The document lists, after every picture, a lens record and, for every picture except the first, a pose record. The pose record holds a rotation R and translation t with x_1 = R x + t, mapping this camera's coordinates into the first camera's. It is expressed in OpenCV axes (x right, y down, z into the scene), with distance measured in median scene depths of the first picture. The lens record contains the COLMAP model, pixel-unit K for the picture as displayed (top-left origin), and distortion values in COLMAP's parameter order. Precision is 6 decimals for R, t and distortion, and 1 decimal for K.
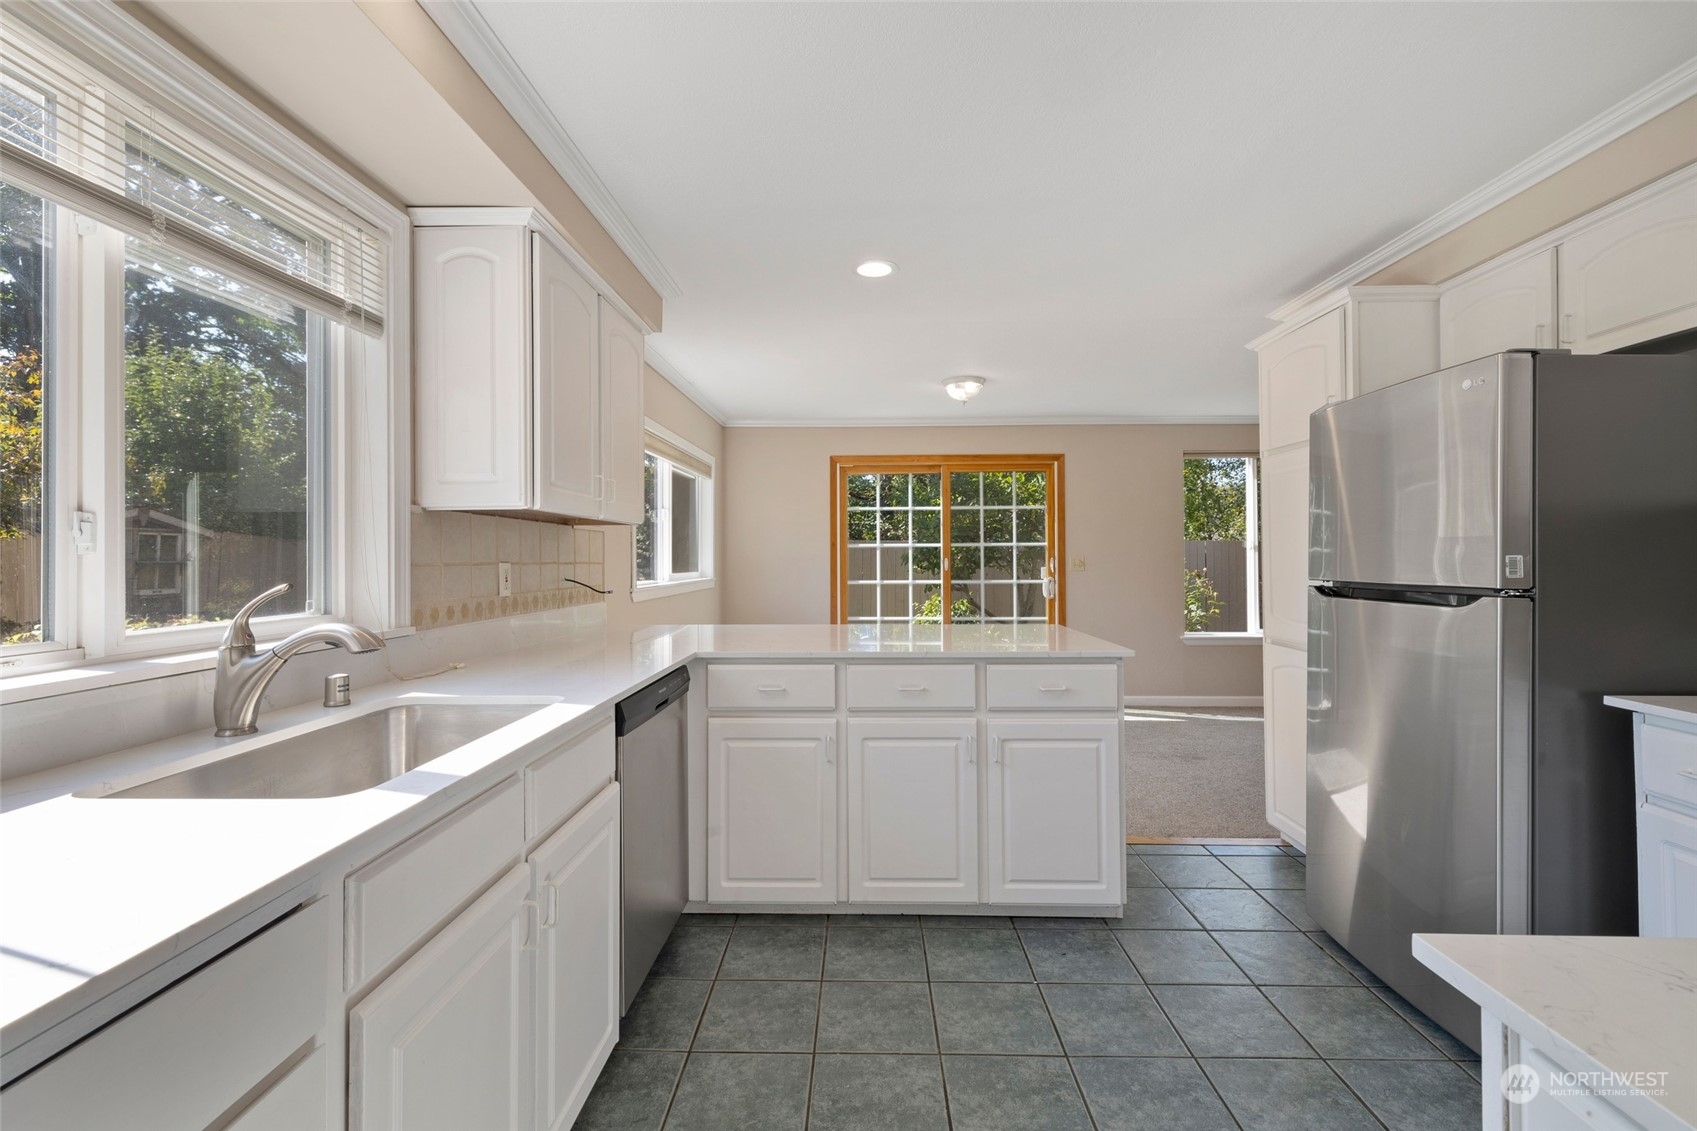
lens RADIAL K [[734.4, 0, 856.4], [0, 734.4, 551.3], [0, 0, 1]] dist [0.009941, -0.000108]
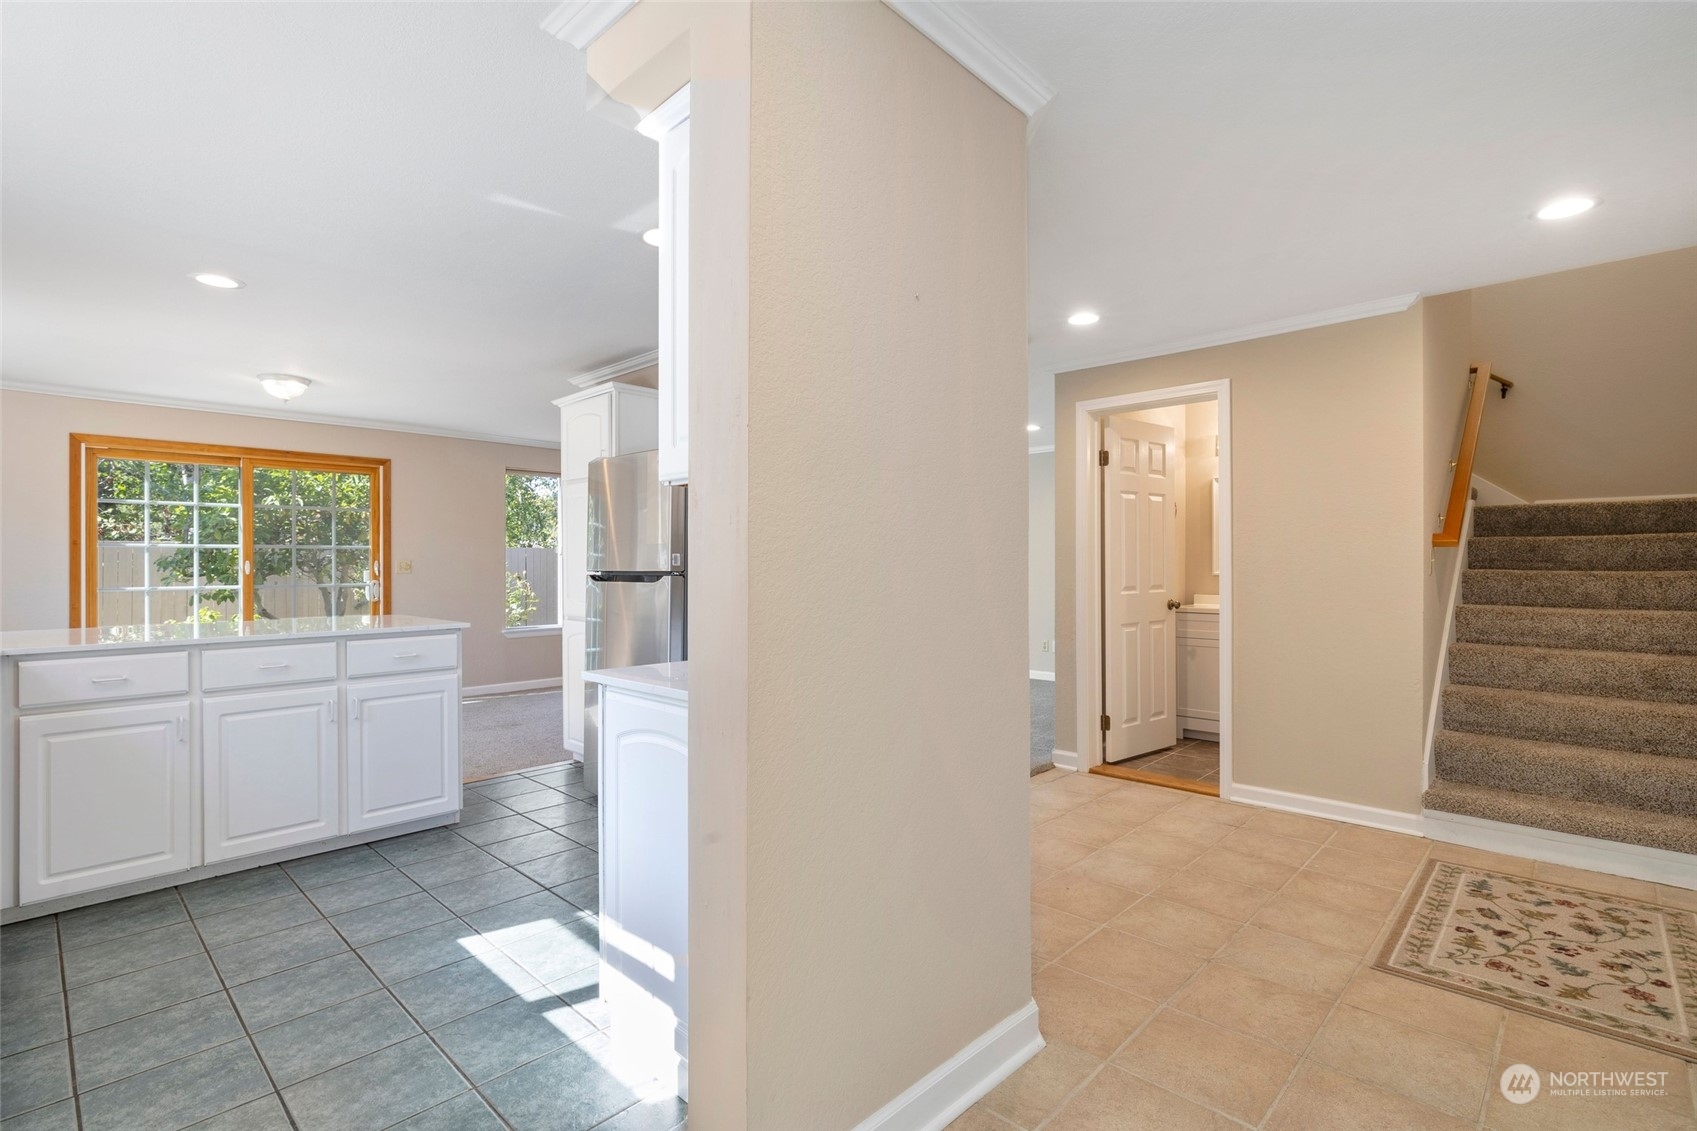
lens RADIAL K [[788.5, 0, 847.9], [0, 788.5, 559.8], [0, 0, 1]] dist [-0.005755, 0.001113]
pose [[0.675839, 0.004179, 0.737038, -0.222978], [-0.004735, 0.999988, -0.001328, 0.014781], [-0.737034, -0.002592, 0.675850, -0.499140]]
